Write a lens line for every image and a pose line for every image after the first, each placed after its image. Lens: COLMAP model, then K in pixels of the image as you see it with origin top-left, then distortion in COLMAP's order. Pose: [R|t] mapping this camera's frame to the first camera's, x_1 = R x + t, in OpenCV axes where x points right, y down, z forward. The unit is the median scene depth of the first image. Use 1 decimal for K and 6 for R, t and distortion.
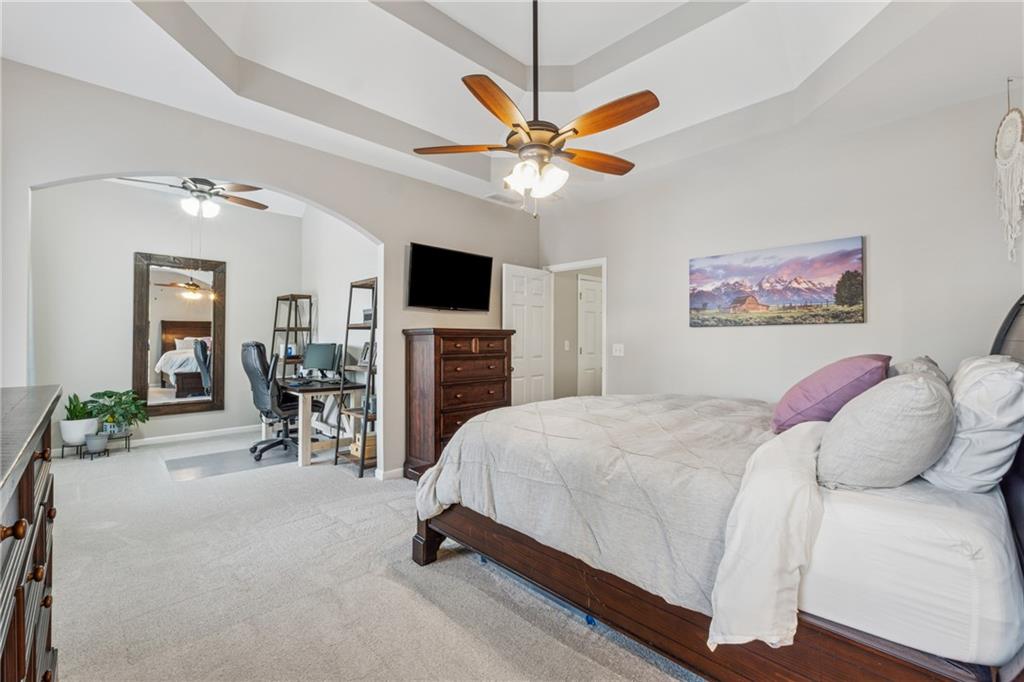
lens RADIAL K [[435.4, 0, 509.0], [0, 435.4, 333.8], [0, 0, 1]] dist [-0.008991, -0.000330]
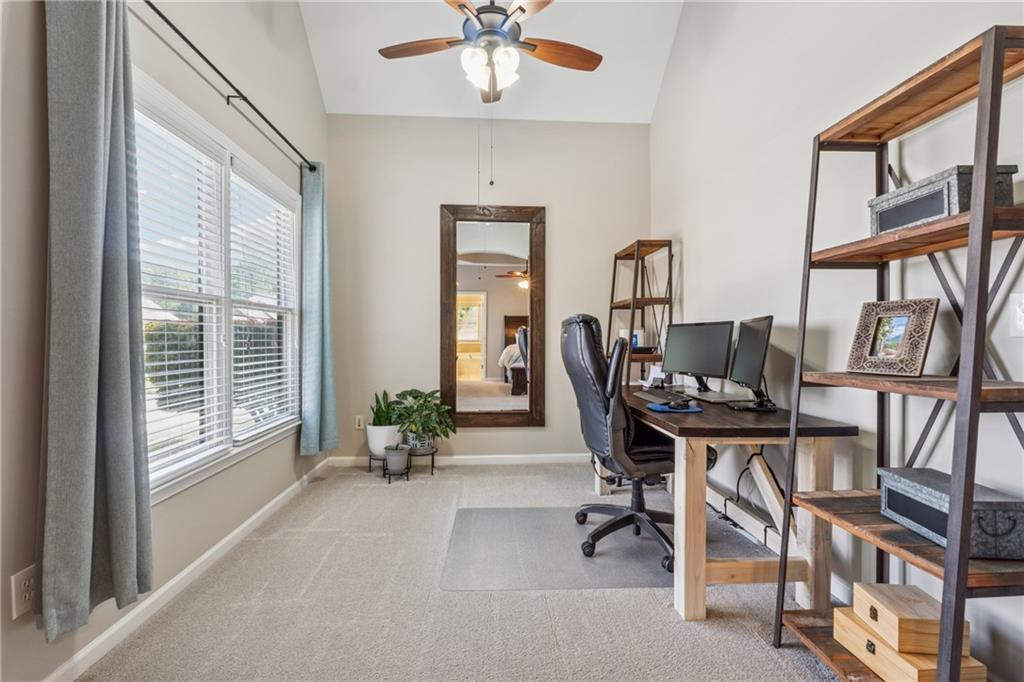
lens RADIAL K [[446.4, 0, 510.4], [0, 446.4, 343.0], [0, 0, 1]] dist [-0.001497, -0.000061]
pose [[0.764670, 0.004409, -0.644408, -0.285085], [0.009210, 0.999800, 0.017770, 0.036528], [0.644357, -0.019523, 0.764476, 0.498171]]
